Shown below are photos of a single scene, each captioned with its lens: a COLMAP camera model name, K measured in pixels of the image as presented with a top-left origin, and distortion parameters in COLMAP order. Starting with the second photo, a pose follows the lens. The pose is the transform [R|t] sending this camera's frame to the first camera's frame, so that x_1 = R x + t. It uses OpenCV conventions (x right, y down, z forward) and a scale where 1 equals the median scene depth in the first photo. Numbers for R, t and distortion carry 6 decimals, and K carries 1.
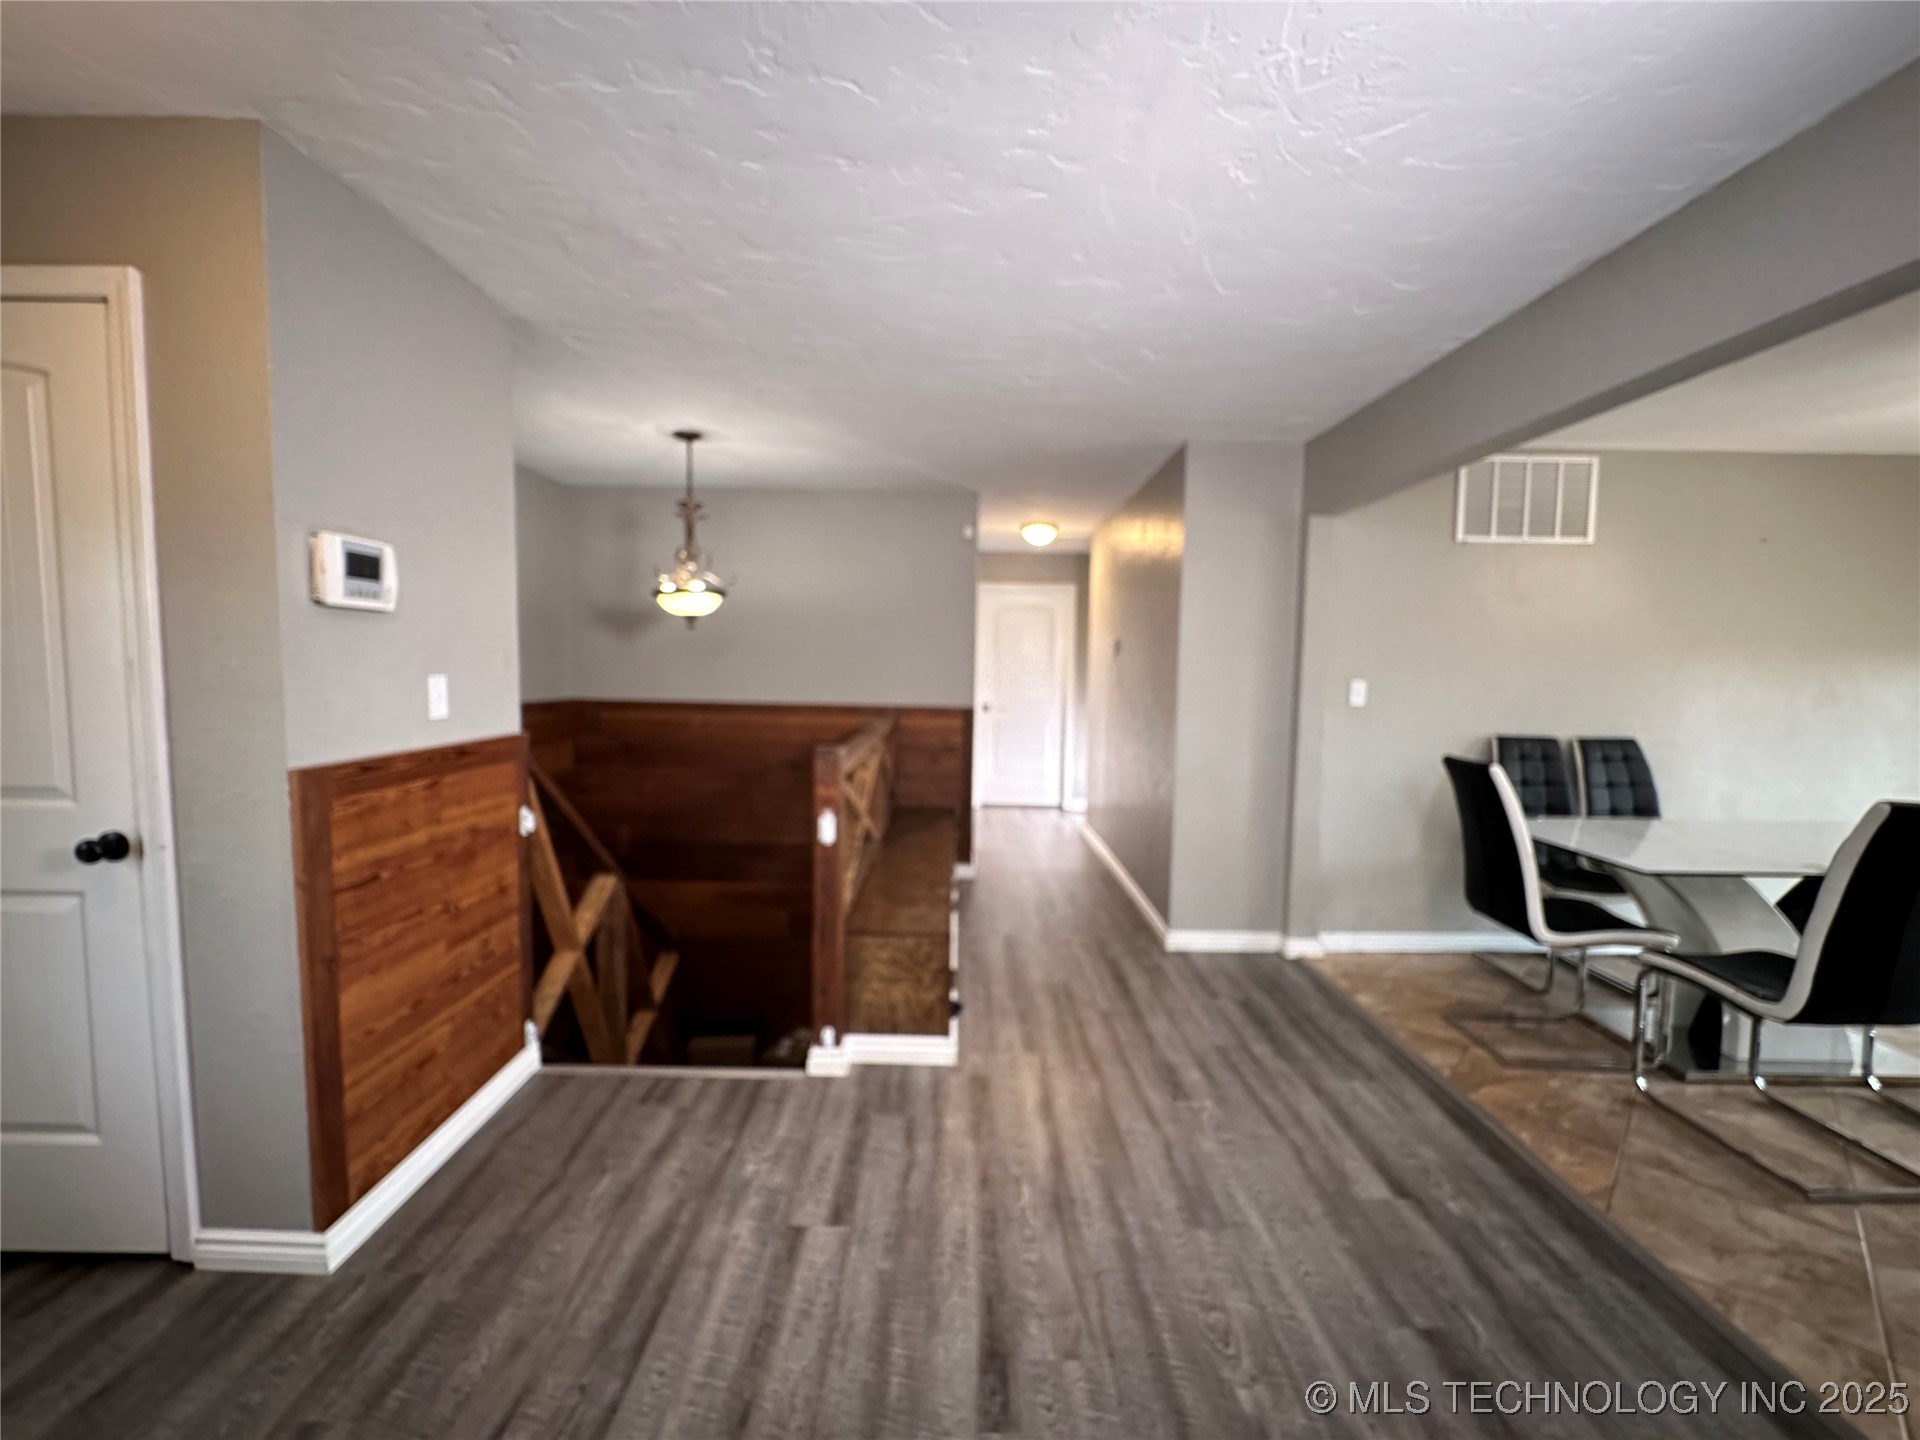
lens RADIAL K [[781.4, 0, 958.1], [0, 781.4, 723.2], [0, 0, 1]] dist [-0.011709, 0.001230]
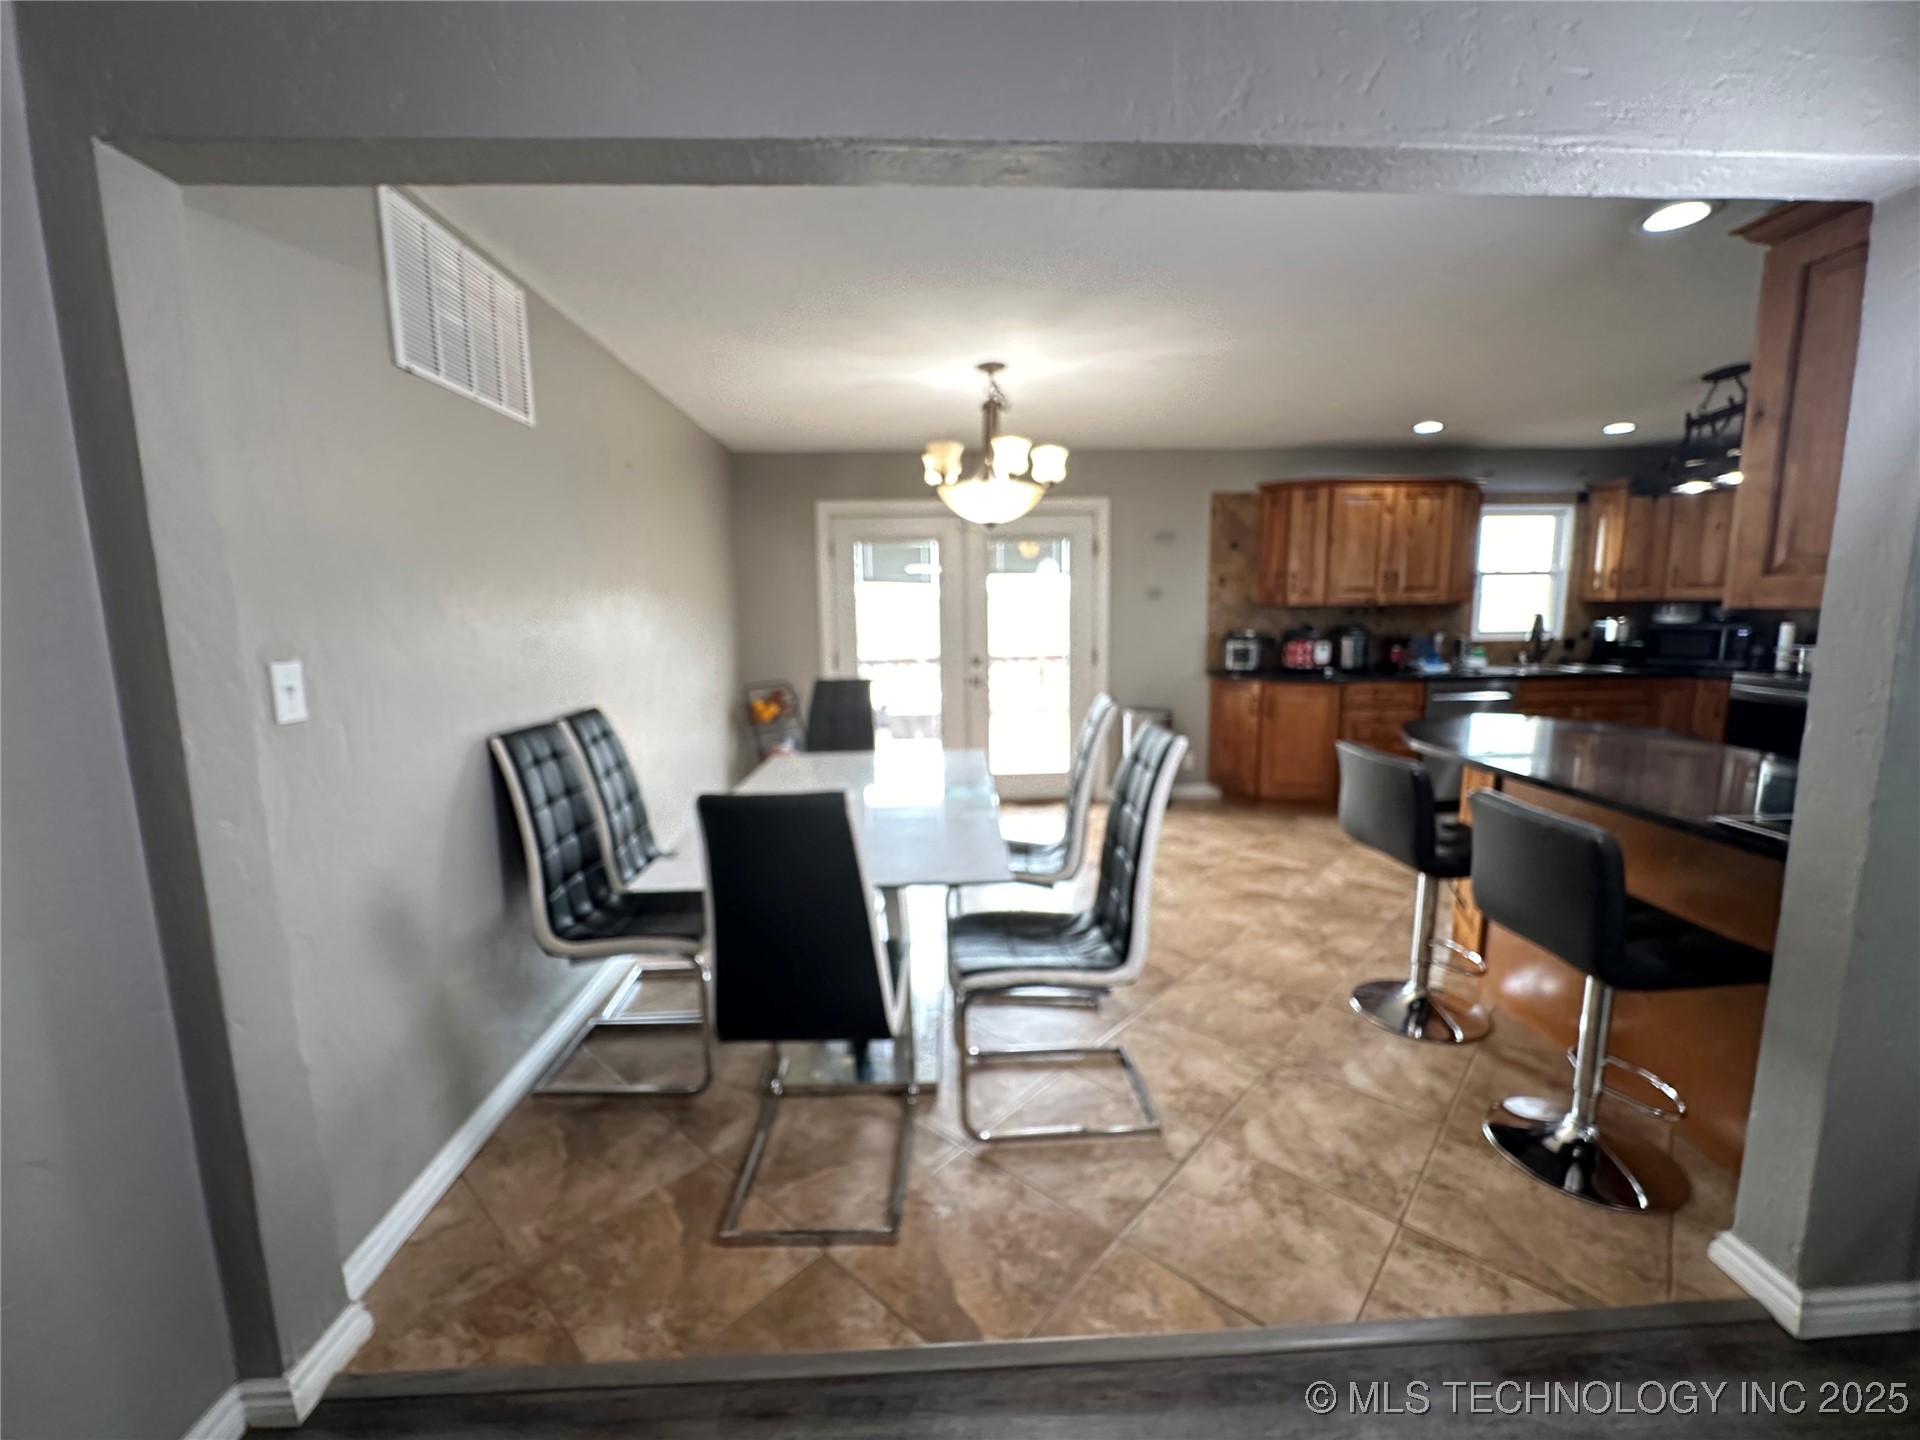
lens RADIAL K [[781.4, 0, 971.7], [0, 781.4, 717.8], [0, 0, 1]] dist [-0.011709, 0.001230]
pose [[-0.063186, -0.150706, 0.986557, 0.131852], [0.078938, 0.984681, 0.155475, -0.083477], [-0.994875, 0.087701, -0.050321, 0.939839]]
